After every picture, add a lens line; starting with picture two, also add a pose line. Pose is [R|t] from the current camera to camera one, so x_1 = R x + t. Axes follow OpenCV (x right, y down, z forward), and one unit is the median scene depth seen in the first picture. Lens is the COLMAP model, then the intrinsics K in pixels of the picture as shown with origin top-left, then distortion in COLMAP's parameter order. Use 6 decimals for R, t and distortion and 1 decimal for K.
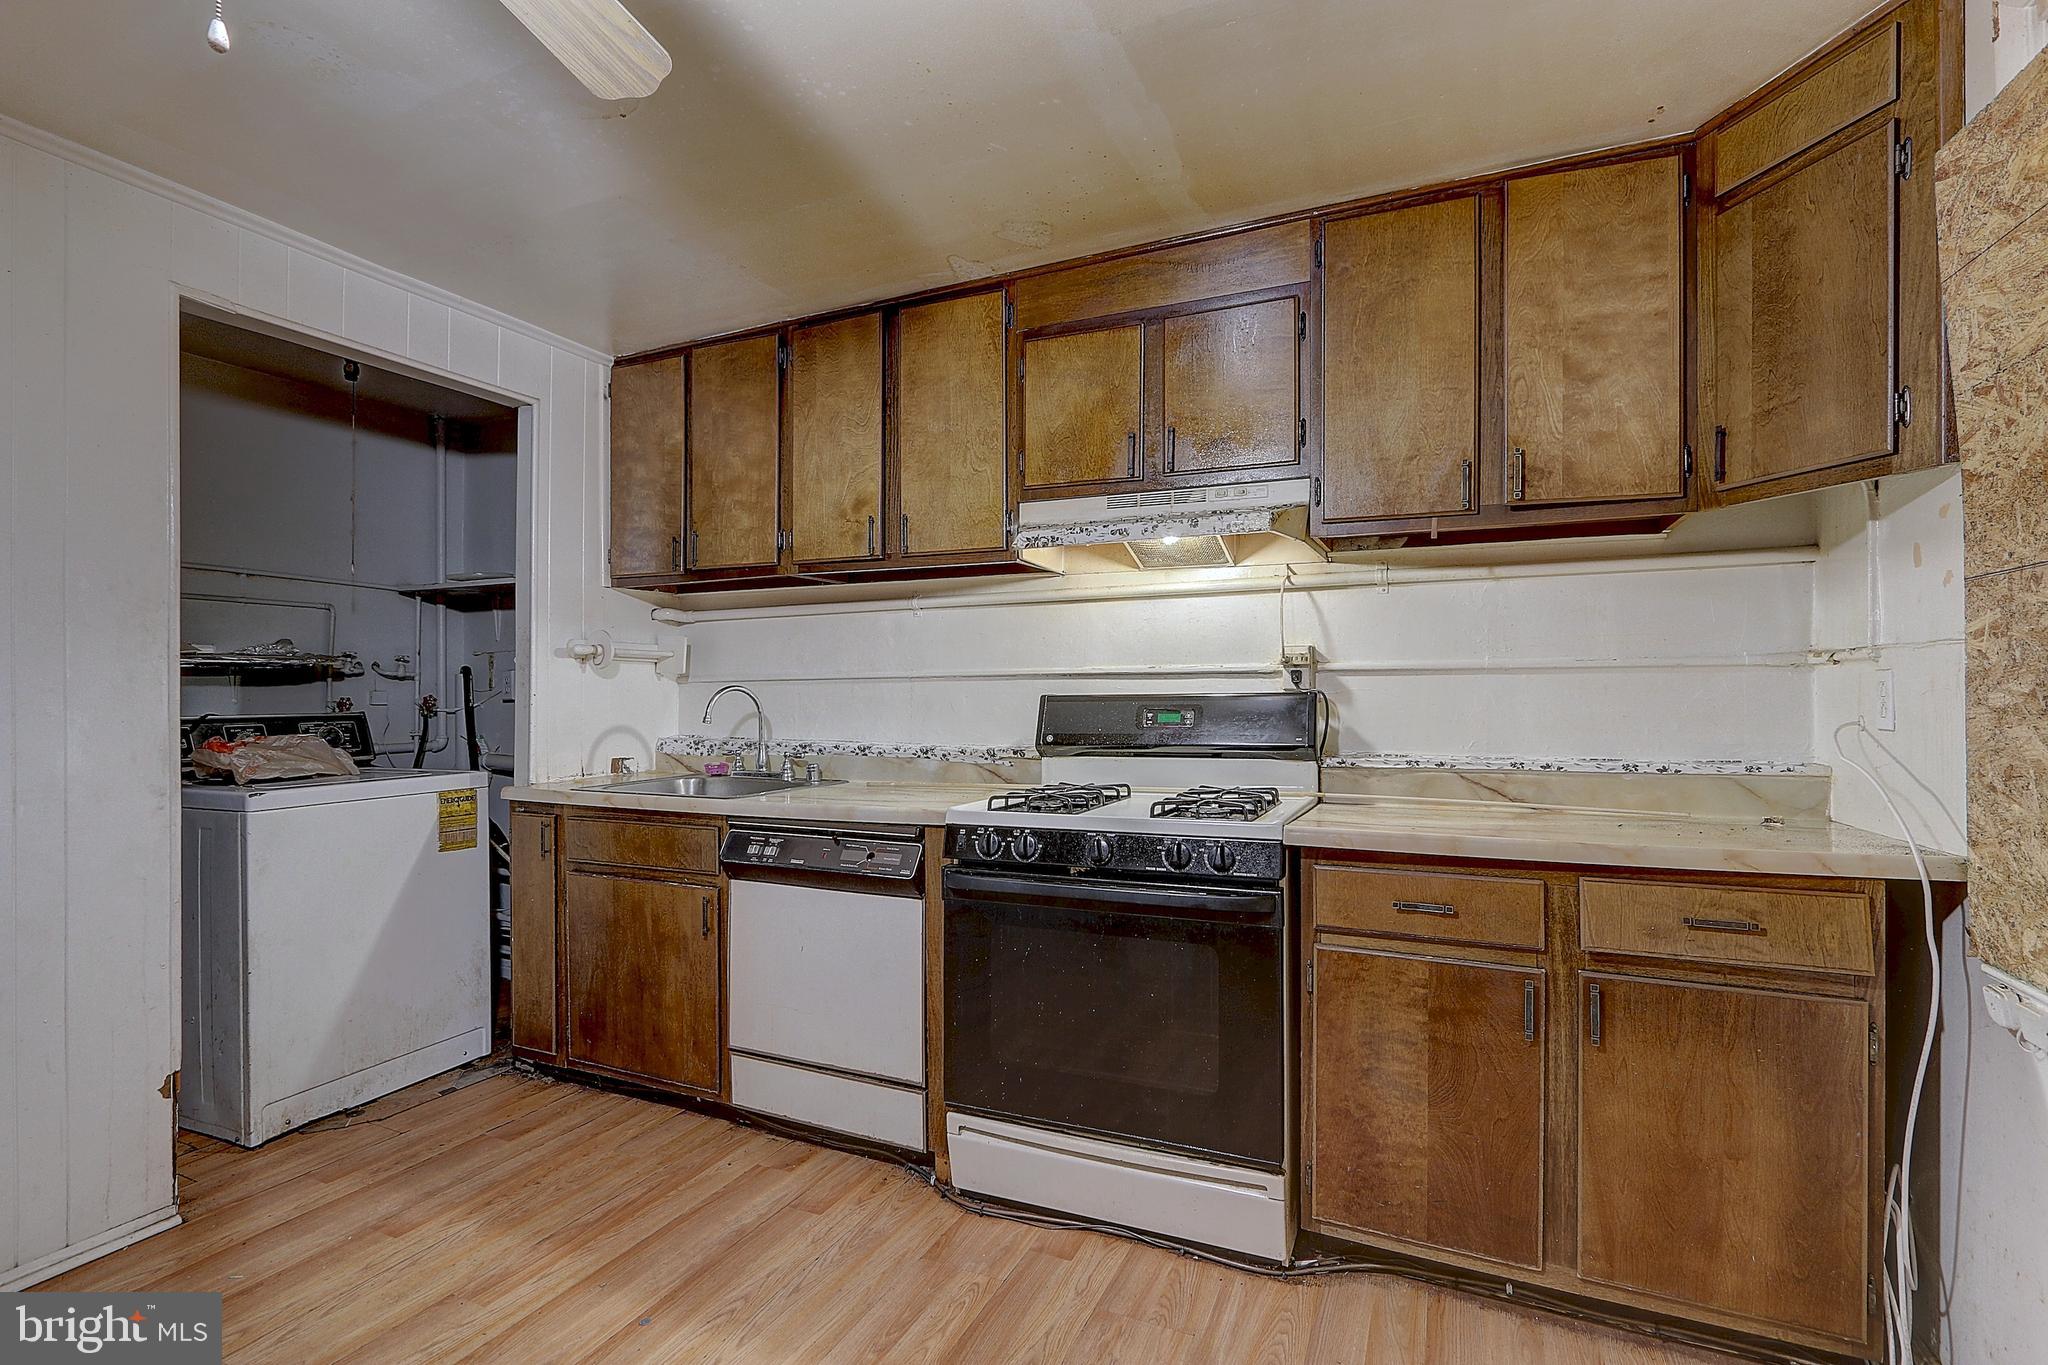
lens RADIAL K [[944.9, 0, 1043.5], [0, 944.9, 690.8], [0, 0, 1]] dist [-0.024630, 0.007425]
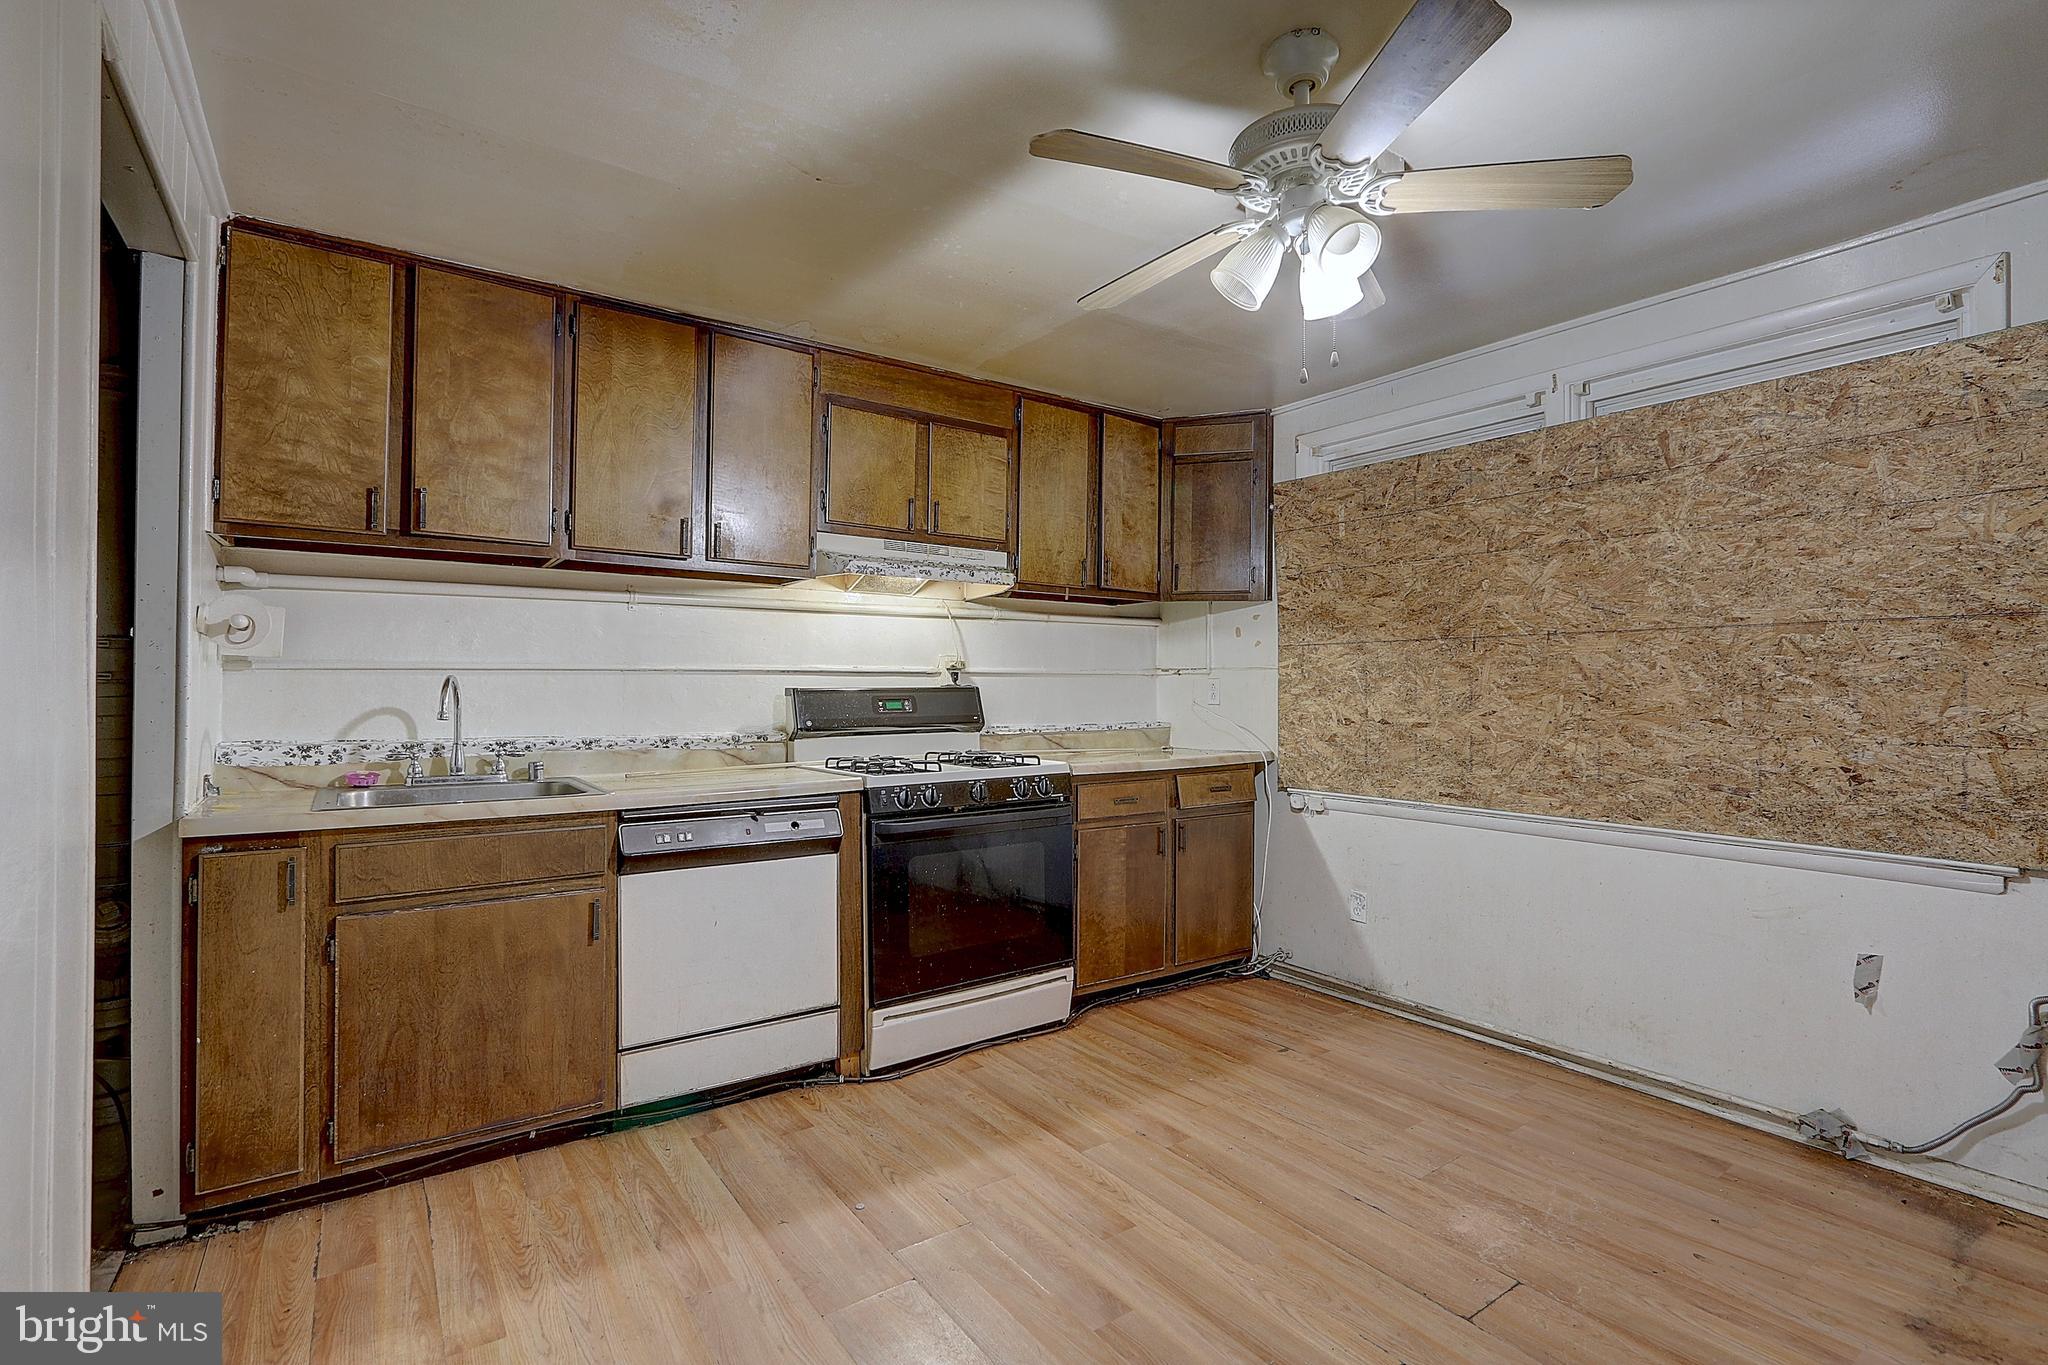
lens RADIAL K [[944.9, 0, 1043.5], [0, 944.9, 690.8], [0, 0, 1]] dist [-0.024630, 0.007425]
pose [[0.494141, 0.001548, 0.869380, -1.066116], [-0.005520, 0.999984, 0.001357, 0.005407], [-0.869364, -0.005469, 0.494142, 0.155969]]
